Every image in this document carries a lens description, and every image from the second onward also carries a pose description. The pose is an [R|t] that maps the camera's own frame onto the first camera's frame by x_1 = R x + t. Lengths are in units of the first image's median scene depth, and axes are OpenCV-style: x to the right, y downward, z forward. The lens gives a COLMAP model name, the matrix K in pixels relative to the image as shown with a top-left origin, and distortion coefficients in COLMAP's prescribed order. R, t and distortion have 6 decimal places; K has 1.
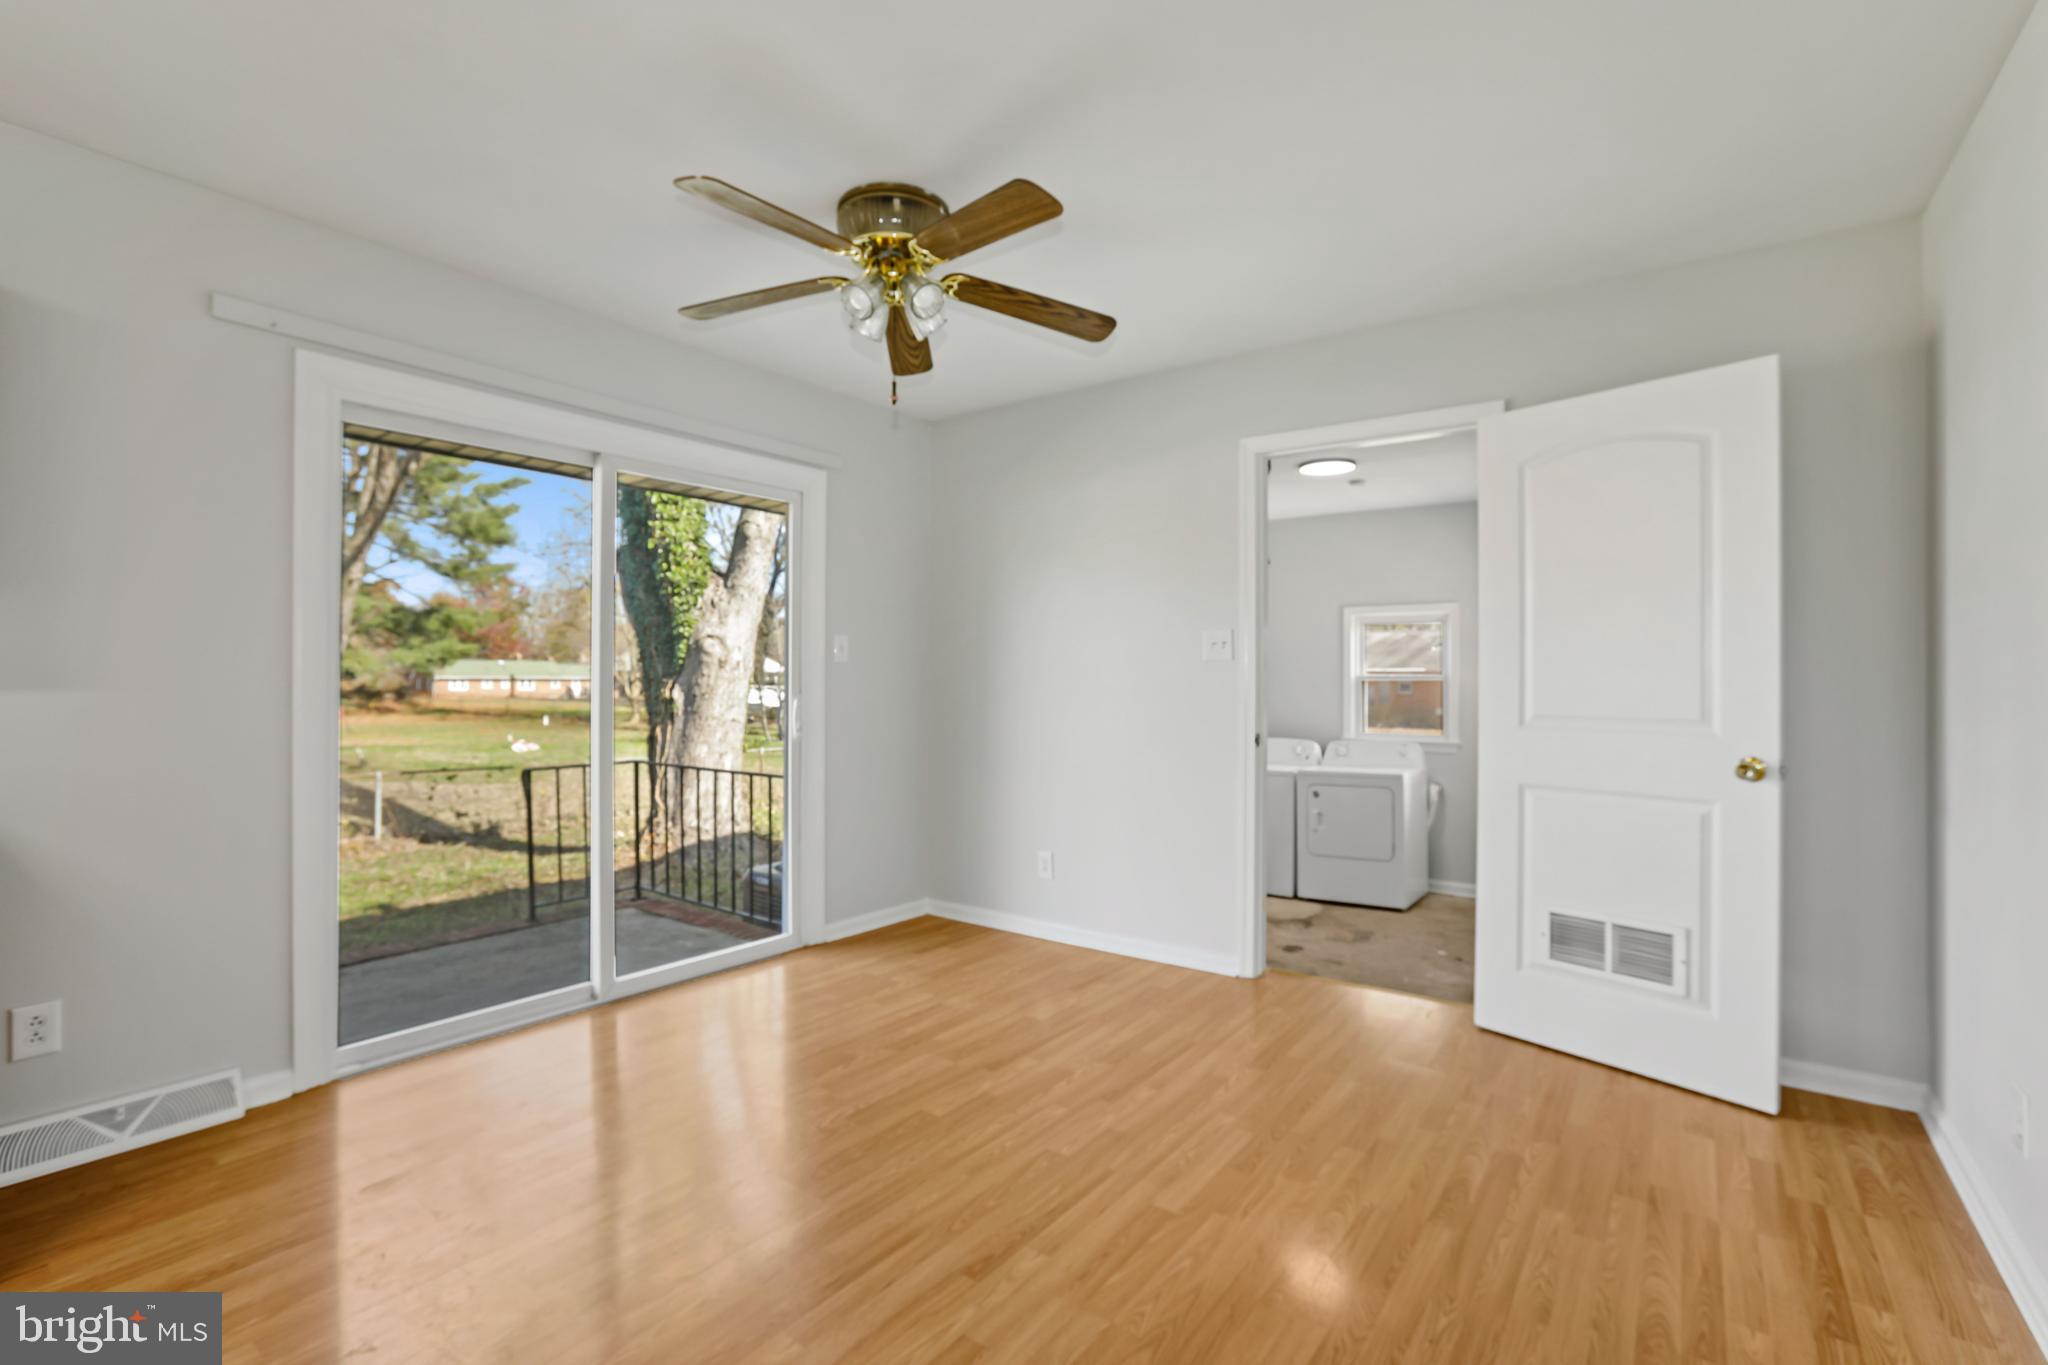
lens RADIAL K [[950.7, 0, 1024.0], [0, 950.7, 682.5], [0, 0, 1]] dist [-0.054059, 0.000177]
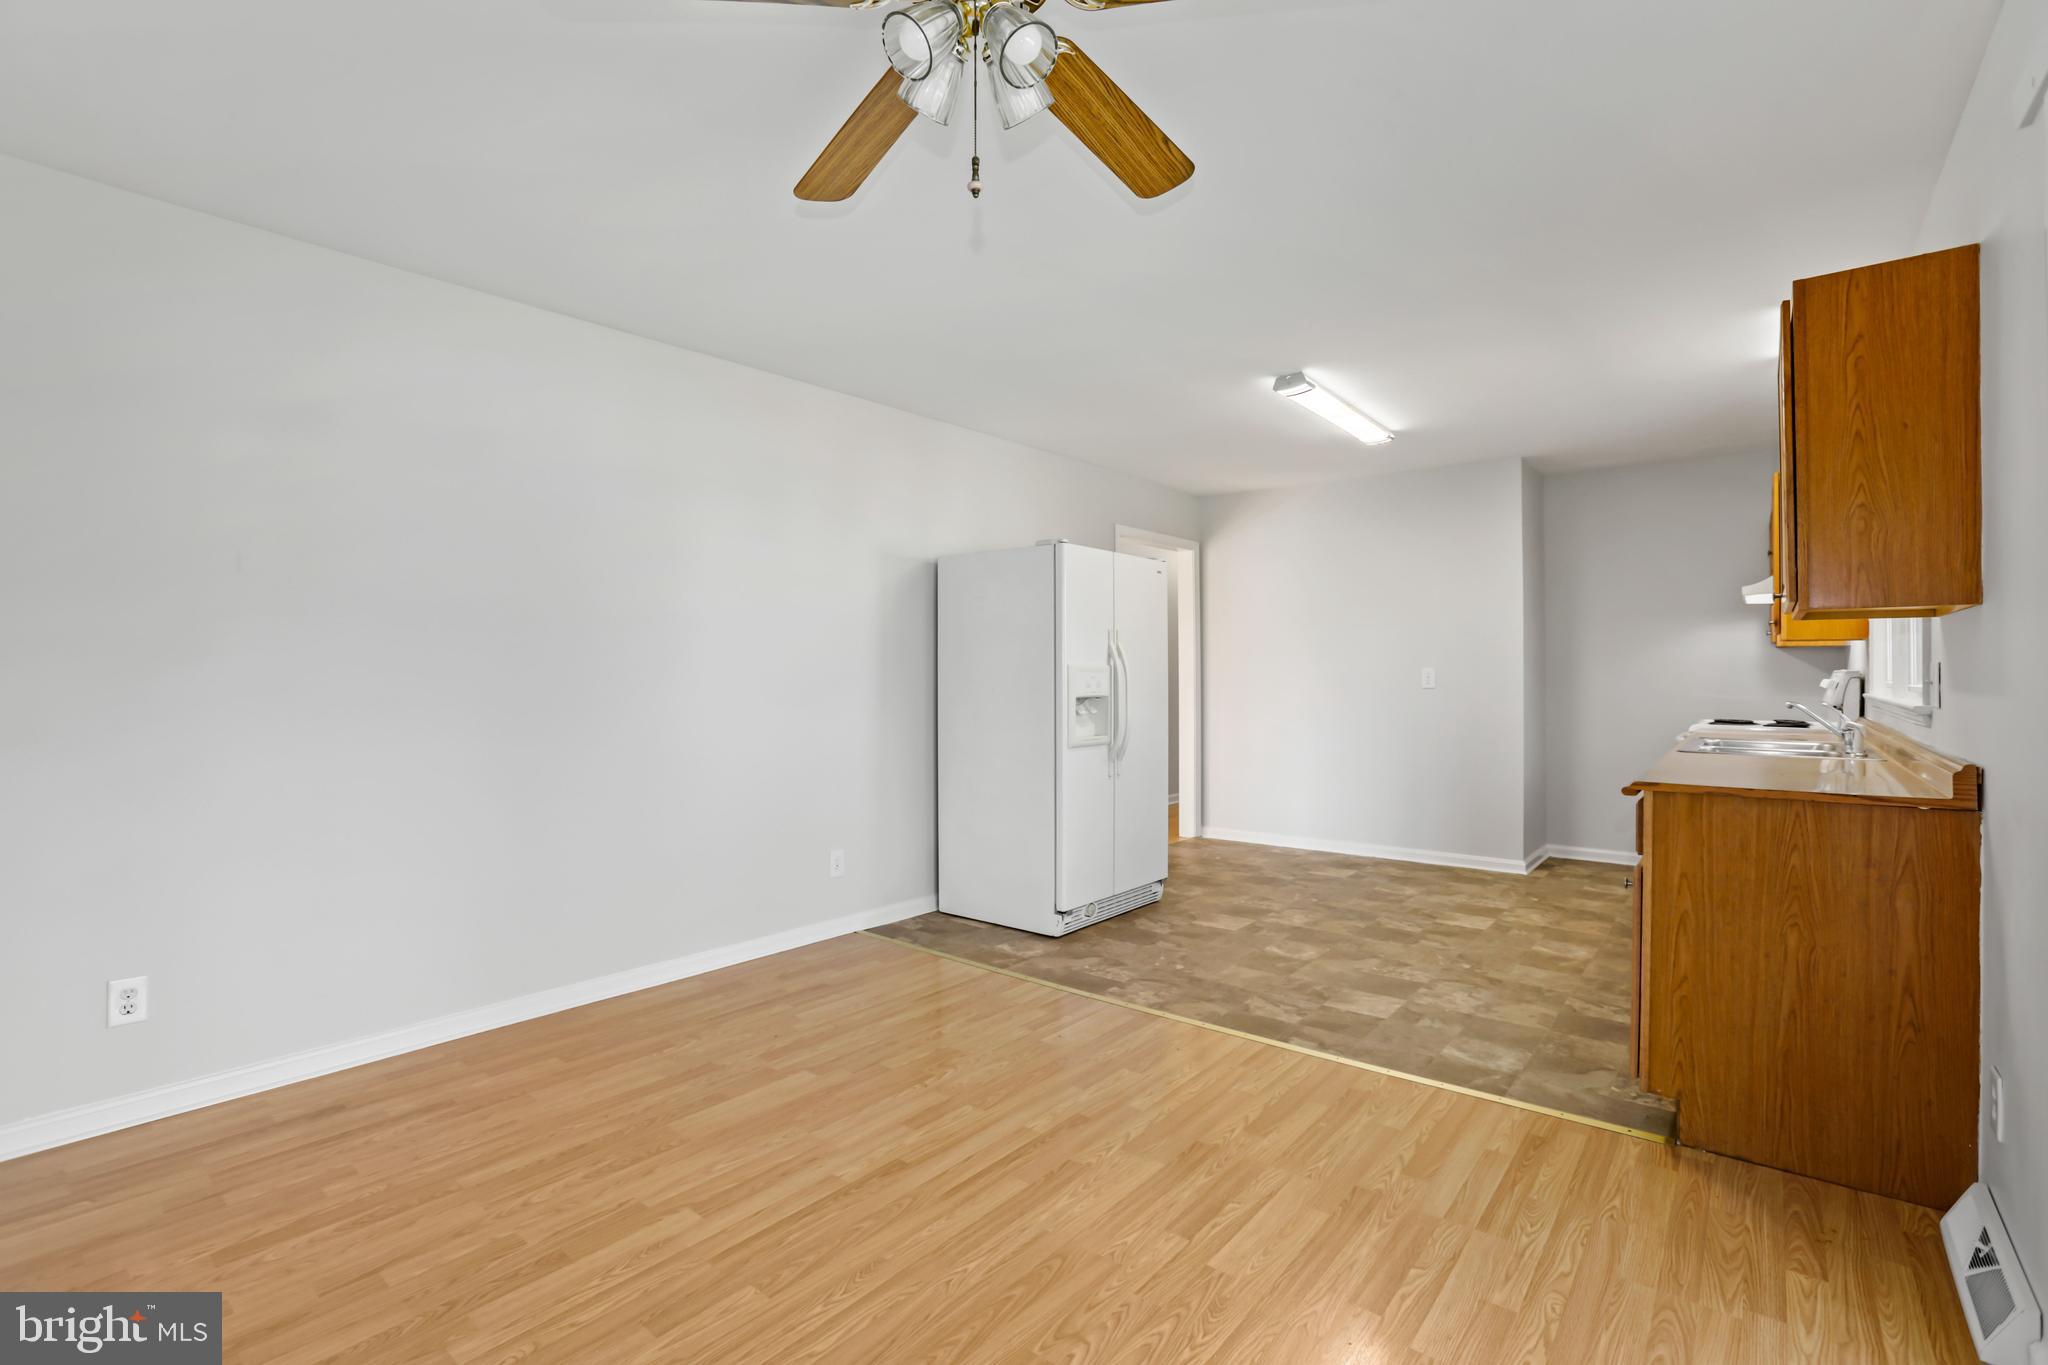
lens RADIAL K [[950.7, 0, 1024.0], [0, 950.7, 682.5], [0, 0, 1]] dist [-0.054059, 0.000177]
pose [[-0.998749, -0.011411, 0.048681, -0.097843], [-0.010962, 0.999895, 0.009490, -0.003195], [-0.048785, 0.008945, -0.998769, 0.804922]]
